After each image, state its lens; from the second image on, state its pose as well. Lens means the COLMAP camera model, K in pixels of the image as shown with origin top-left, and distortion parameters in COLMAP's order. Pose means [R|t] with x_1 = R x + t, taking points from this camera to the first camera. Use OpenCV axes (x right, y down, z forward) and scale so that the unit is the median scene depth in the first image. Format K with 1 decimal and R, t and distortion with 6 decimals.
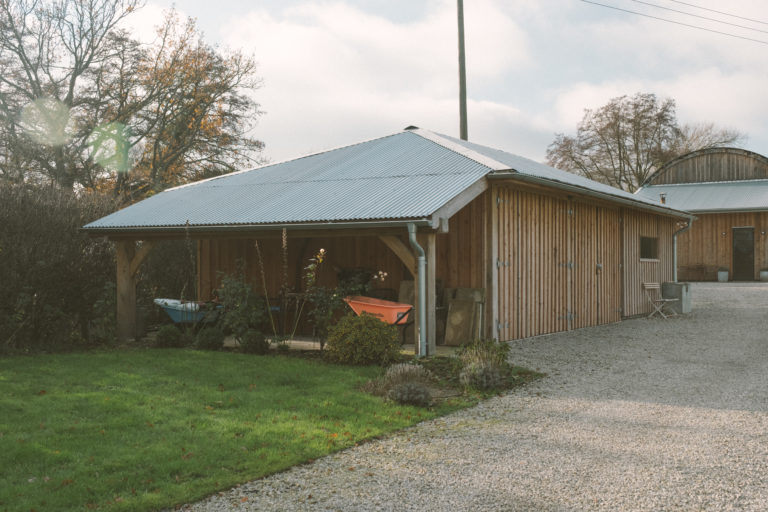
lens RADIAL K [[941.5, 0, 383.0], [0, 941.5, 272.2], [0, 0, 1]] dist [0.015624, -0.001119]
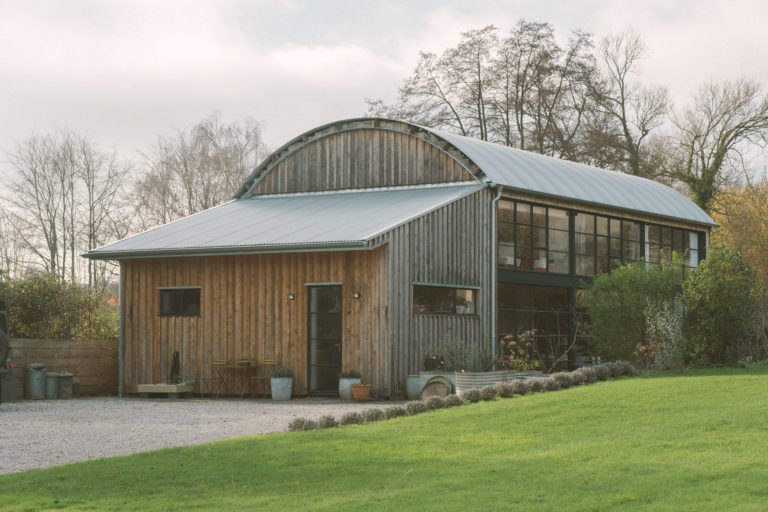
lens RADIAL K [[1669.3, 0, 384.0], [0, 1669.3, 256.0], [0, 0, 1]] dist [0.328827, -0.122254]
pose [[0.998981, 0.005355, -0.044821, 0.442459], [-0.008051, 0.998154, -0.060198, -0.011332], [0.044416, 0.060498, 0.997180, 0.165360]]
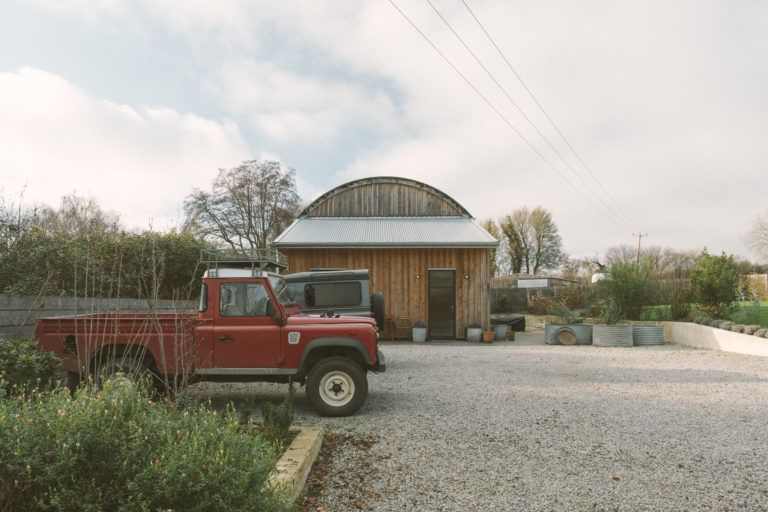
lens RADIAL K [[568.6, 0, 349.2], [0, 568.6, 276.4], [0, 0, 1]] dist [-0.002159, -0.000339]
pose [[0.898161, 0.029003, 0.438709, 0.112257], [-0.006687, 0.998608, -0.052327, -0.017178], [-0.439615, 0.044064, 0.897105, 0.613287]]
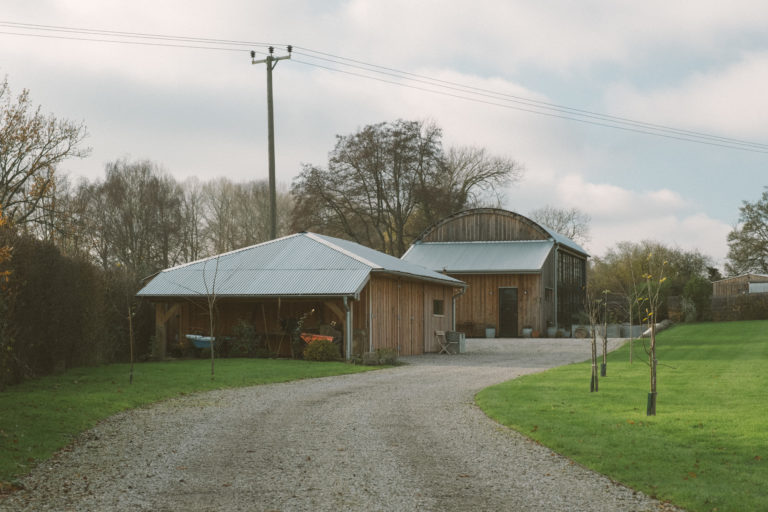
lens RADIAL K [[1669.3, 0, 384.0], [0, 1669.3, 256.0], [0, 0, 1]] dist [0.328827, -0.122254]
pose [[0.962400, 0.017918, 0.271044, -0.265786], [-0.004083, 0.998663, -0.051523, 0.015061], [-0.271605, 0.048479, 0.961187, -0.778141]]
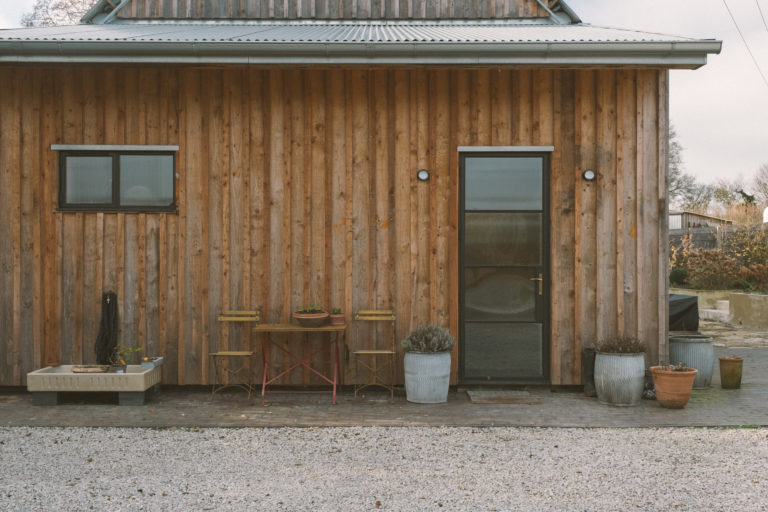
lens RADIAL K [[891.0, 0, 384.0], [0, 891.0, 256.0], [0, 0, 1]] dist [0.020730, 0.013662]
pose [[0.868342, 0.011988, 0.495821, 0.249514], [-0.004854, 0.999865, -0.015675, -0.018804], [-0.495942, 0.011205, 0.868283, 0.820364]]
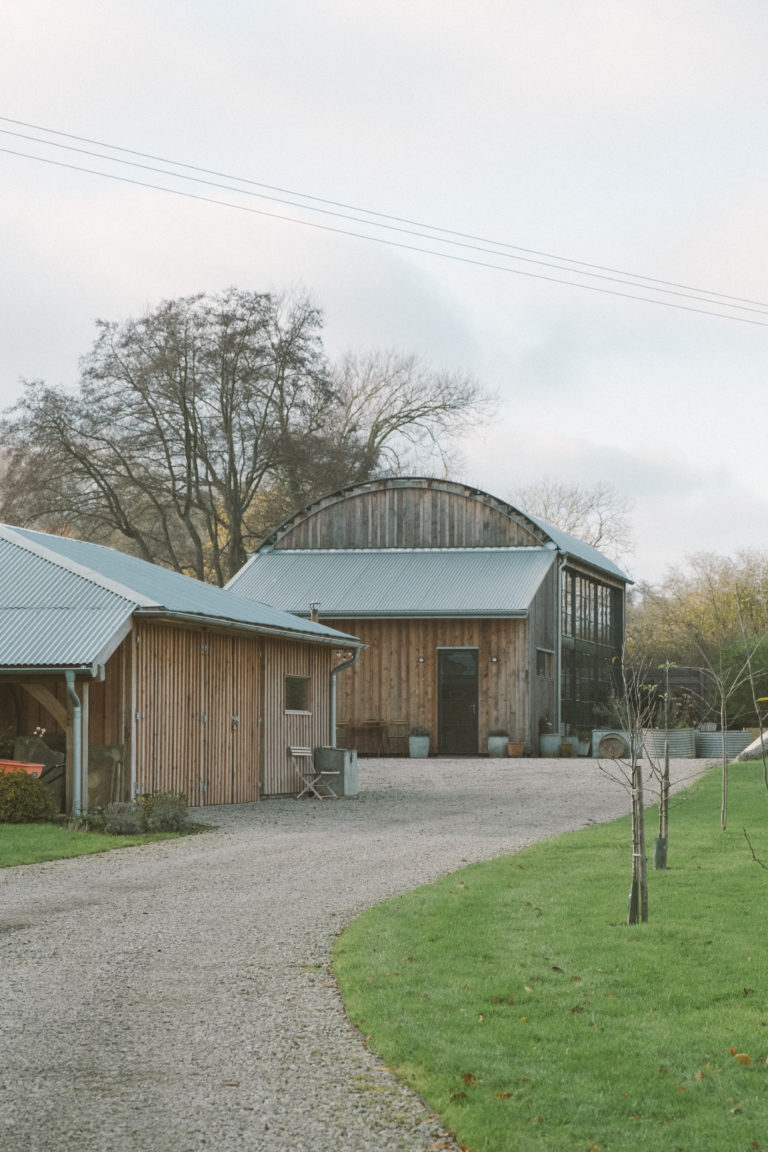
lens RADIAL K [[3357.2, 0, 492.6], [0, 3357.2, 577.4], [0, 0, 1]] dist [0.372473, 0.027661]
pose [[0.937375, 0.024008, 0.347492, -0.213978], [-0.006003, 0.998587, -0.052799, 0.008448], [-0.348269, 0.047407, 0.936195, -0.655585]]
